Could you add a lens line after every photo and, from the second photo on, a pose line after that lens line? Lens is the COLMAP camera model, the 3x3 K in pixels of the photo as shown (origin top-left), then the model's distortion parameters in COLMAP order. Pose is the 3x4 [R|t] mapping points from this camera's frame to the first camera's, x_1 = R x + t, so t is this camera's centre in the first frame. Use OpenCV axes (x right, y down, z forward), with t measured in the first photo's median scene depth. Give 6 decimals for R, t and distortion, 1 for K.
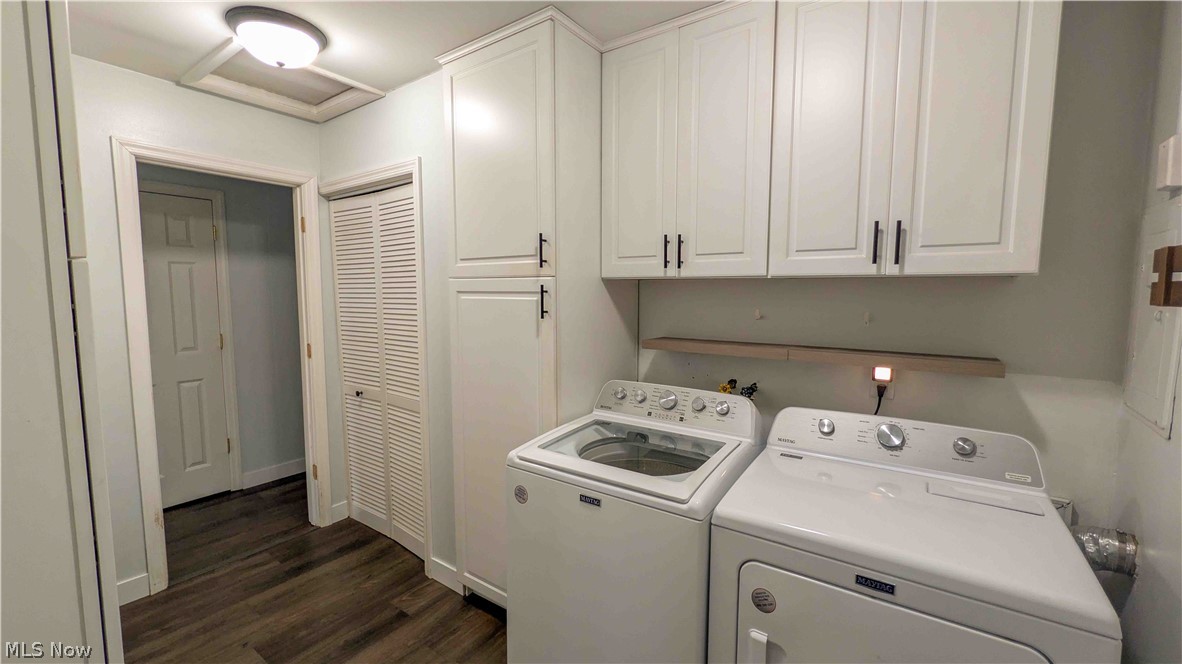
lens RADIAL K [[491.9, 0, 591.0], [0, 491.9, 332.0], [0, 0, 1]] dist [-0.002533, -0.000302]
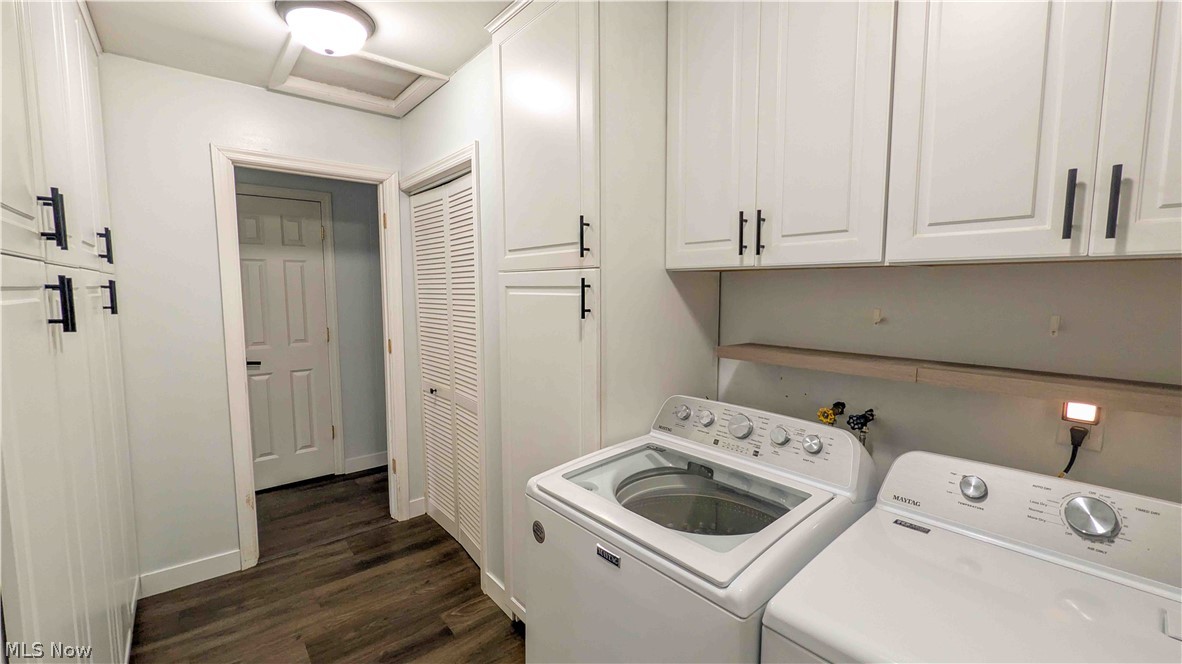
lens RADIAL K [[491.9, 0, 591.0], [0, 491.9, 332.0], [0, 0, 1]] dist [-0.002533, -0.000302]
pose [[0.964510, 0.020996, -0.263208, 0.122332], [-0.018758, 0.999763, 0.011016, -0.012747], [0.263377, -0.005688, 0.964676, 0.182952]]
